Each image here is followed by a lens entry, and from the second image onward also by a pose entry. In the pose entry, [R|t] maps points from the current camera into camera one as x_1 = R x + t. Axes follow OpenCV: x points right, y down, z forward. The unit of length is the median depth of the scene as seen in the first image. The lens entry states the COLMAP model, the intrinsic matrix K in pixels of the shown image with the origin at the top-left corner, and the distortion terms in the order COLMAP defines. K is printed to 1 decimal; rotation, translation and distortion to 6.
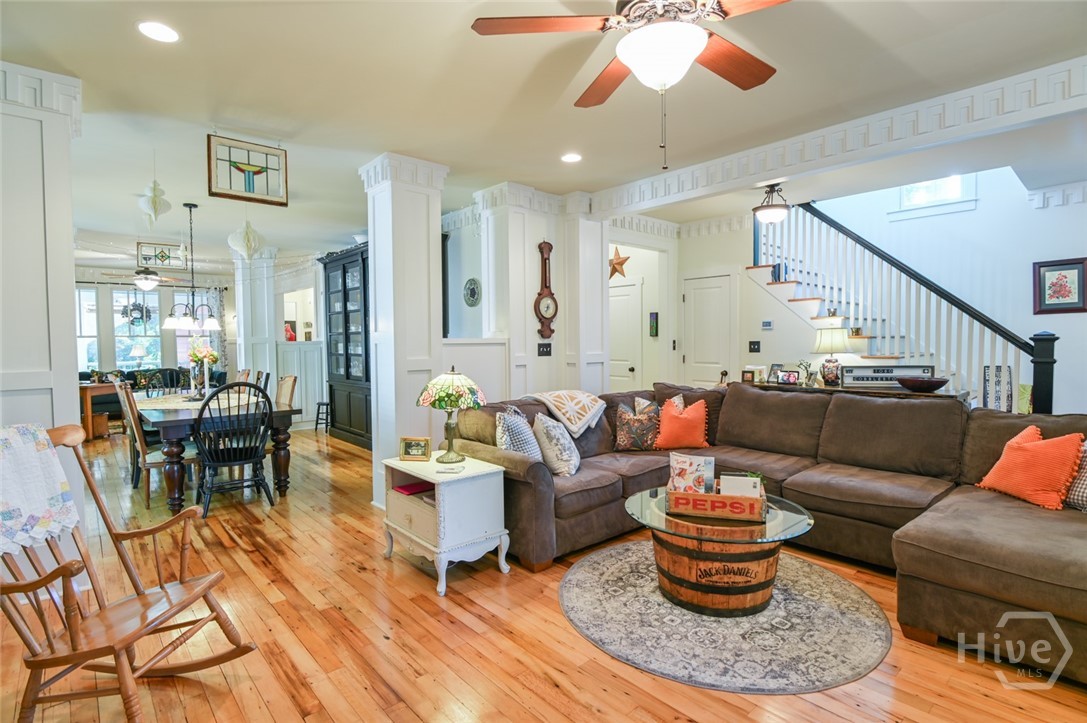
lens RADIAL K [[533.9, 0, 543.4], [0, 533.9, 361.7], [0, 0, 1]] dist [-0.018120, -0.002232]
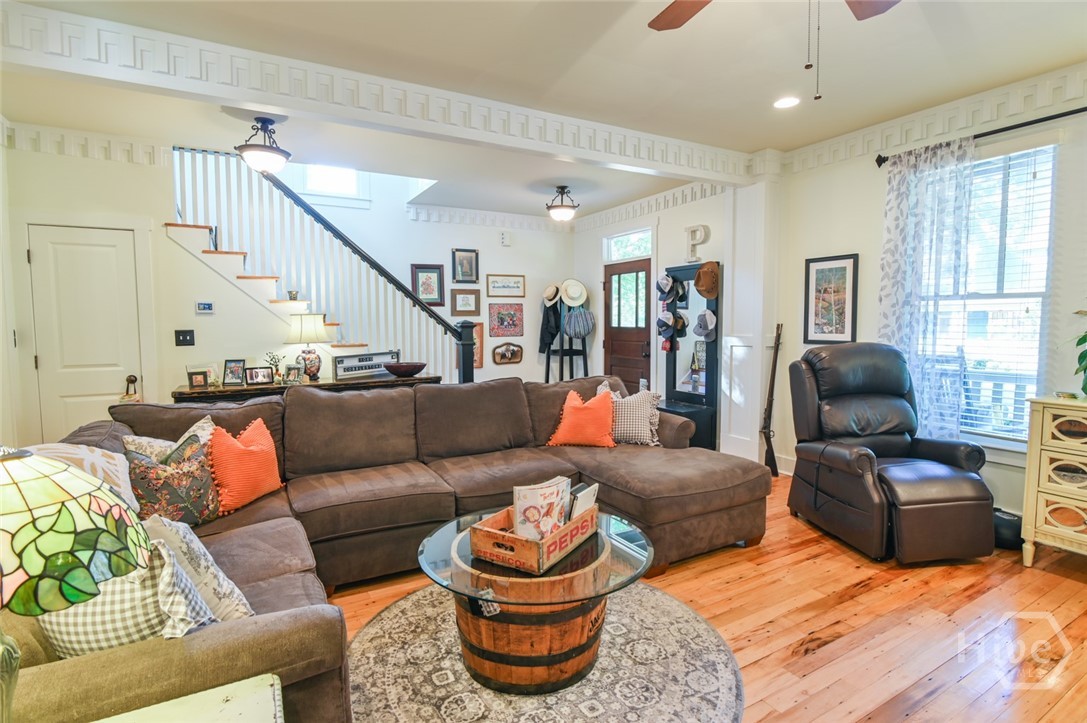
lens RADIAL K [[533.9, 0, 543.2], [0, 533.9, 359.8], [0, 0, 1]] dist [-0.018120, -0.002232]
pose [[0.210572, -0.058266, 0.975840, -0.240493], [0.044524, 0.997758, 0.049968, -0.015923], [-0.976564, 0.032926, 0.212694, 0.474524]]
